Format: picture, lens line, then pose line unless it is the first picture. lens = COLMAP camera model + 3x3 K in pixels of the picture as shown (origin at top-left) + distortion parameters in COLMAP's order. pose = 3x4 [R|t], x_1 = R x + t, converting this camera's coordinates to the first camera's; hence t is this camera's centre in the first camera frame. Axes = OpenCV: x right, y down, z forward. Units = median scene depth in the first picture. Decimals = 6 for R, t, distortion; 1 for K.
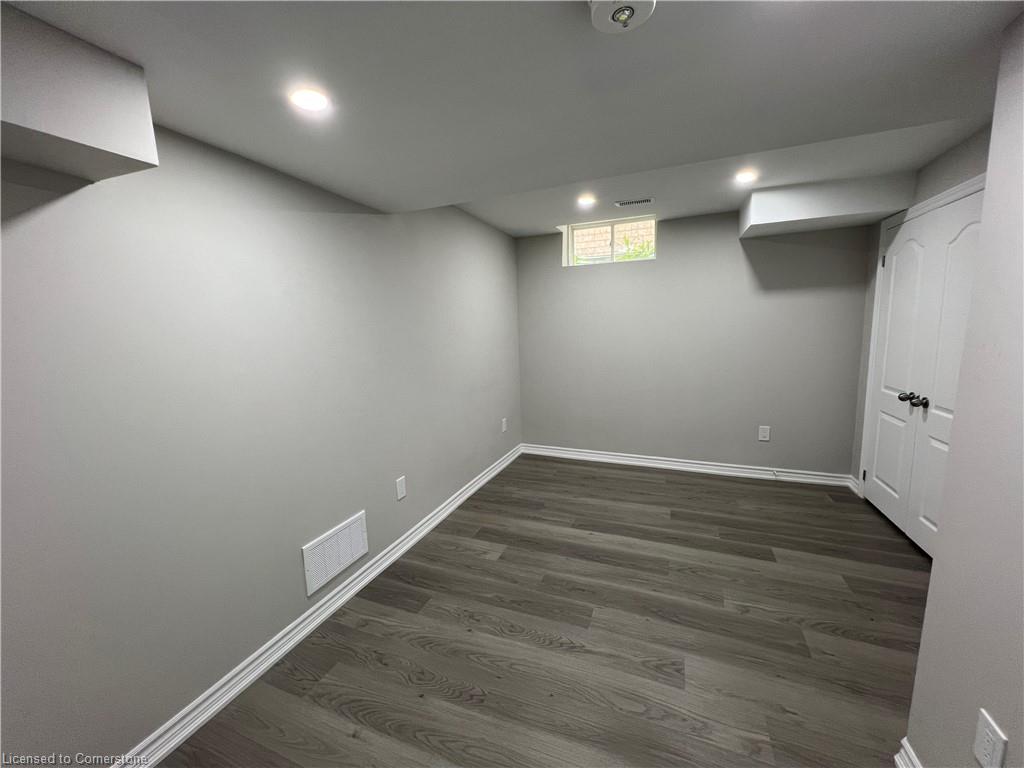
lens RADIAL K [[409.7, 0, 514.1], [0, 409.7, 384.9], [0, 0, 1]] dist [0.000795, 0.000098]
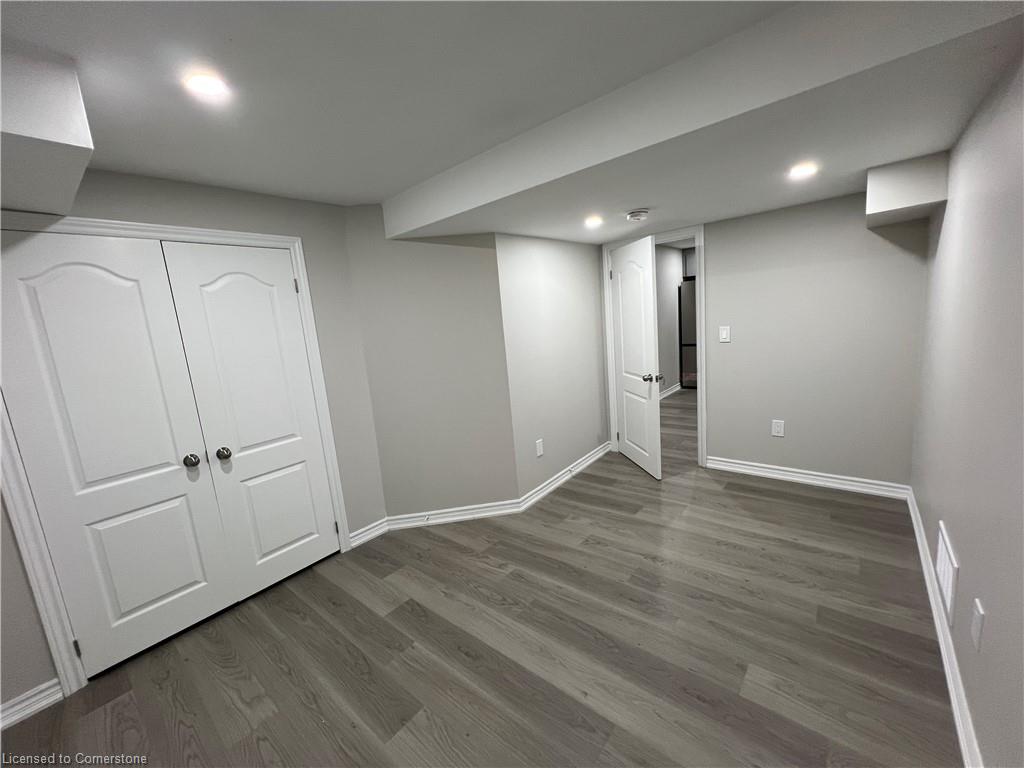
lens RADIAL K [[409.7, 0, 514.1], [0, 409.7, 384.9], [0, 0, 1]] dist [0.000795, 0.000098]
pose [[-0.944237, 0.061355, 0.323499, 0.078336], [0.158634, 0.945712, 0.283661, -0.265277], [-0.288533, 0.319161, -0.902710, 1.628660]]
